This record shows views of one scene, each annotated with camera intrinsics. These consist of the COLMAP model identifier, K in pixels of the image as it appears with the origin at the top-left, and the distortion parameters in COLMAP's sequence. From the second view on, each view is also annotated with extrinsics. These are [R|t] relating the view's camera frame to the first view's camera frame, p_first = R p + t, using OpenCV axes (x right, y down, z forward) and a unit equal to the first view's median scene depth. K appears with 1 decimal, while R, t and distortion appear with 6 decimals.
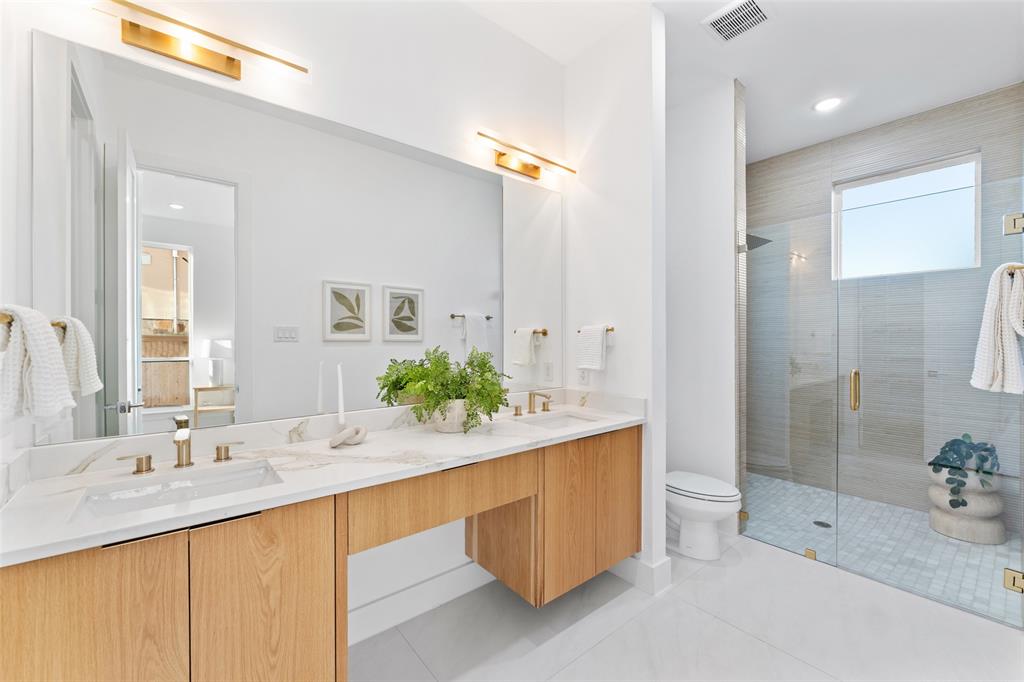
lens RADIAL K [[411.0, 0, 505.4], [0, 411.0, 335.8], [0, 0, 1]] dist [-0.001139, -0.000134]
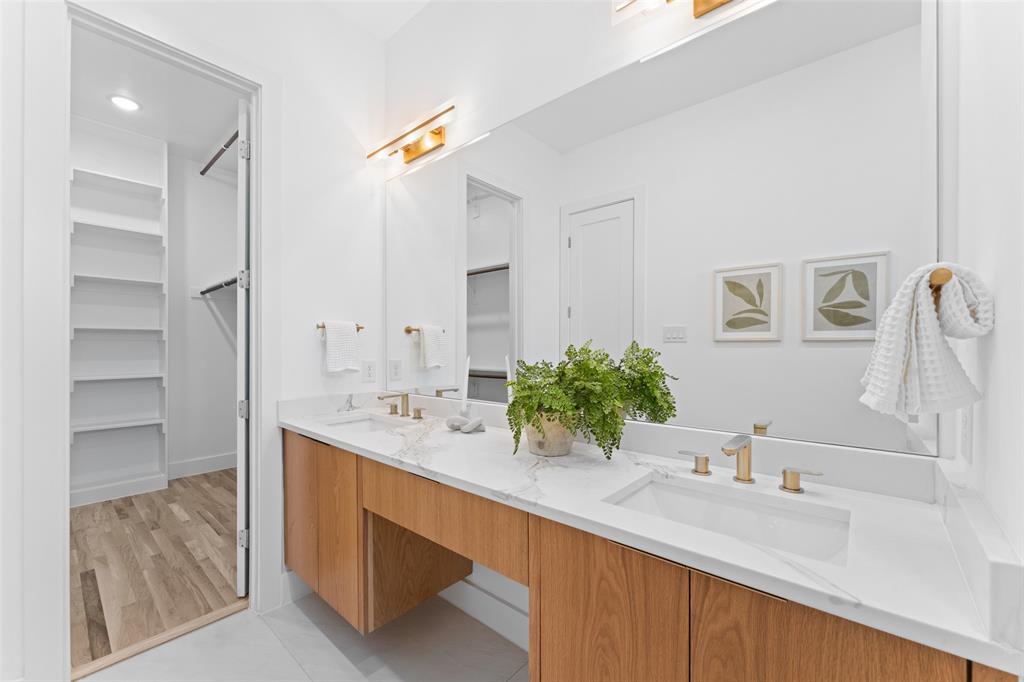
lens RADIAL K [[407.6, 0, 505.5], [0, 407.6, 344.4], [0, 0, 1]] dist [-0.002023, 0.000113]
pose [[0.177400, -0.006082, -0.984120, 0.300727], [0.006435, 0.999967, -0.005020, 0.019633], [0.984118, -0.005442, 0.177433, 0.406364]]
